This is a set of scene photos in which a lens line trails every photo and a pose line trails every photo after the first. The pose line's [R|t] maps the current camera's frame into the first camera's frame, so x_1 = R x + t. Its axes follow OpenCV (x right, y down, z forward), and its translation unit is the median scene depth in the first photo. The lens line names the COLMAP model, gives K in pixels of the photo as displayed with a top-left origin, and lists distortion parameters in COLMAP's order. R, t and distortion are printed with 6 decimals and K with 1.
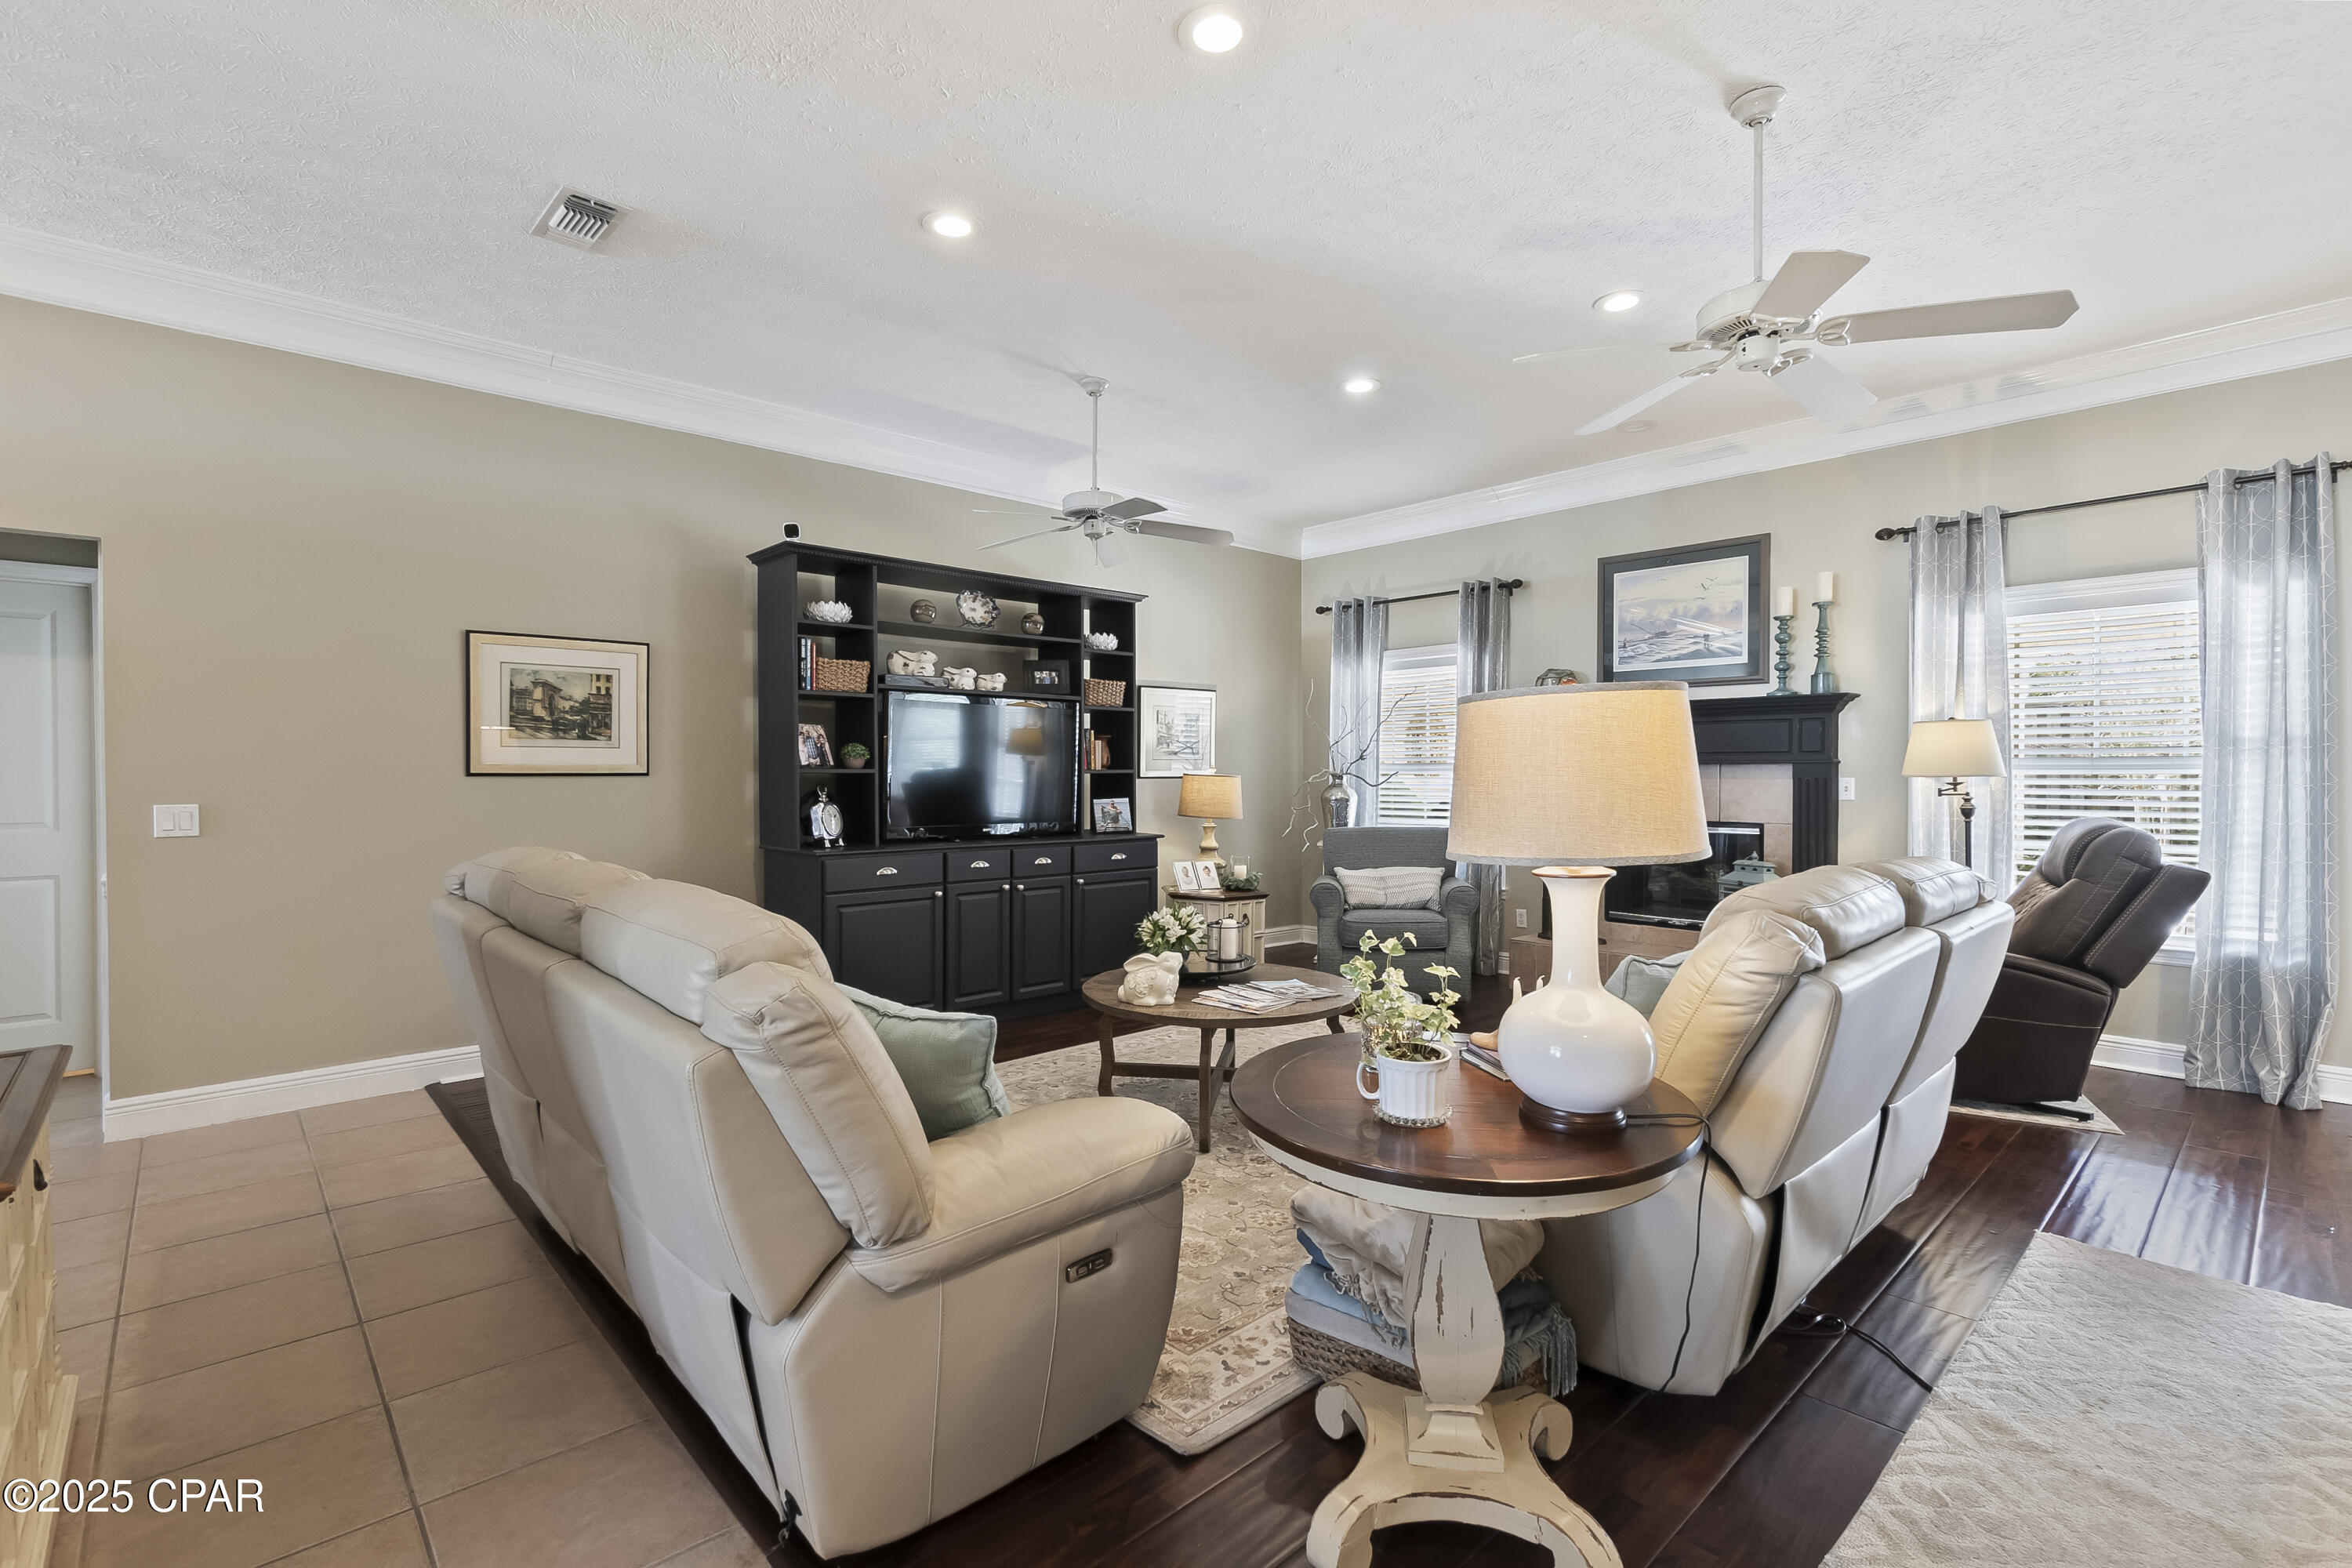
lens RADIAL K [[1062.8, 0, 1184.7], [0, 1062.8, 789.9], [0, 0, 1]] dist [-0.001481, -0.000450]
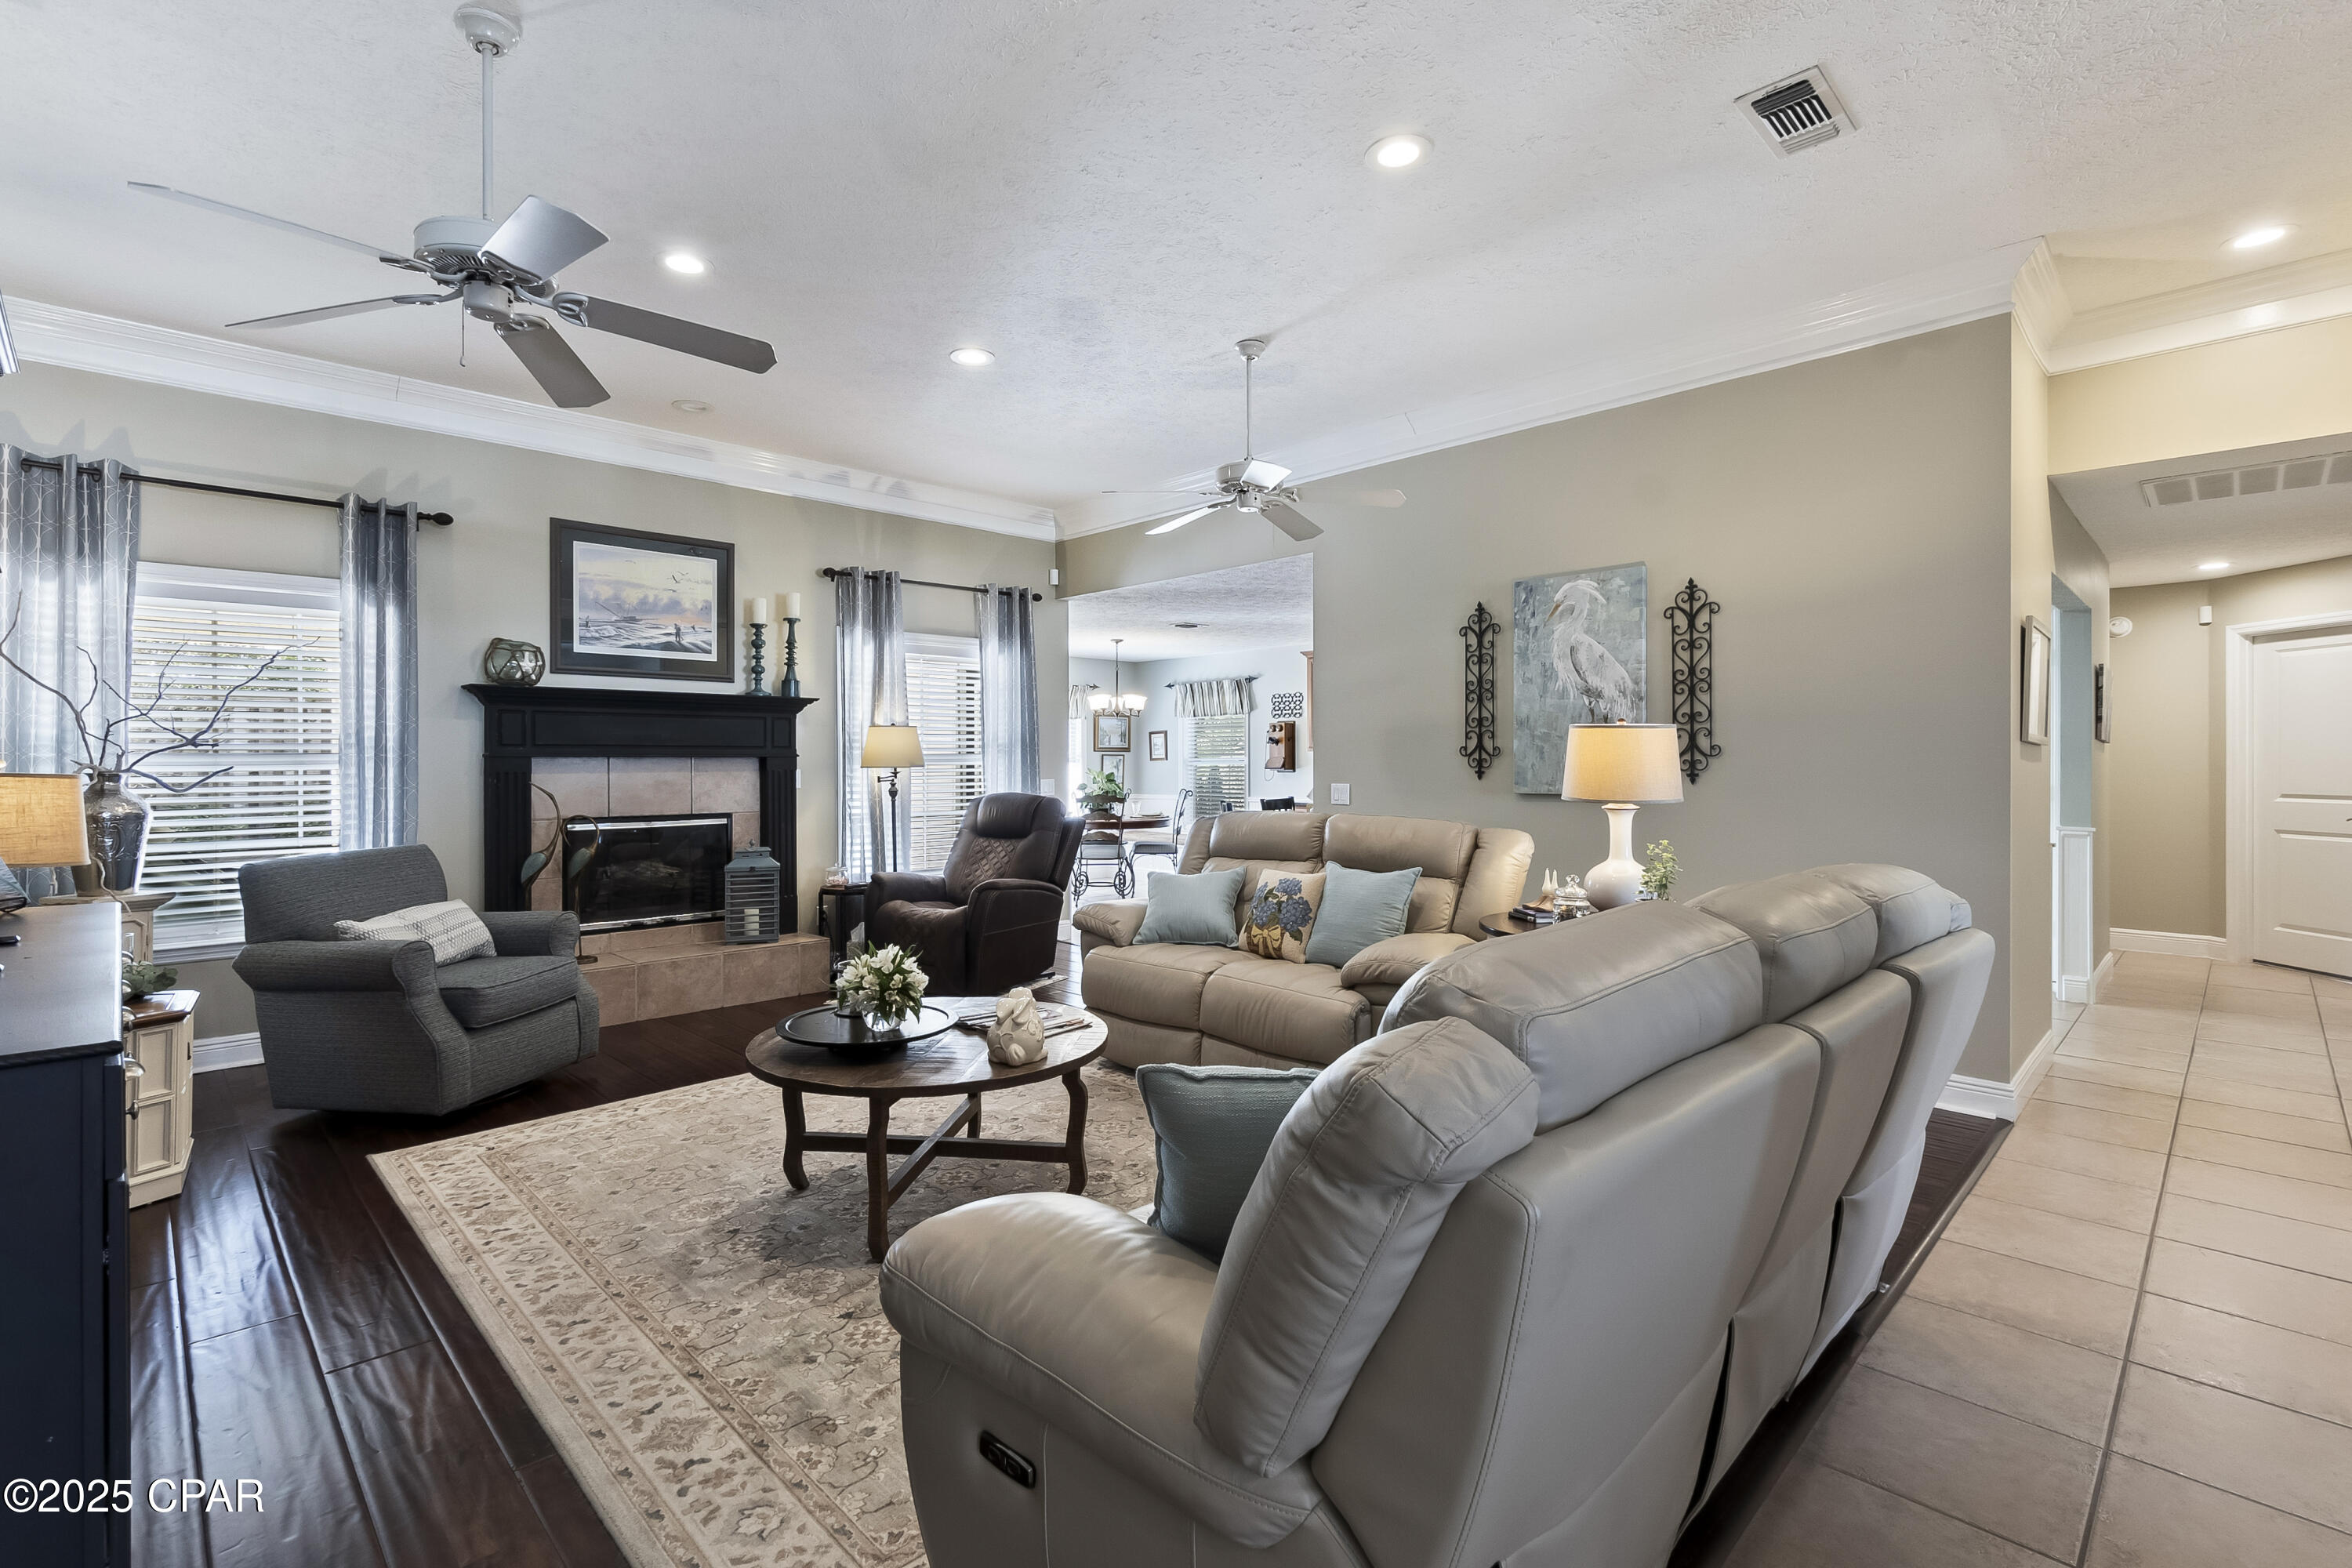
lens RADIAL K [[1062.8, 0, 1175.4], [0, 1062.8, 765.7], [0, 0, 1]] dist [-0.001481, -0.000450]
pose [[-0.031397, -0.002523, 0.999504, -0.536923], [0.021780, 0.999758, 0.003207, -0.009731], [-0.999270, 0.021870, -0.031335, 0.581978]]
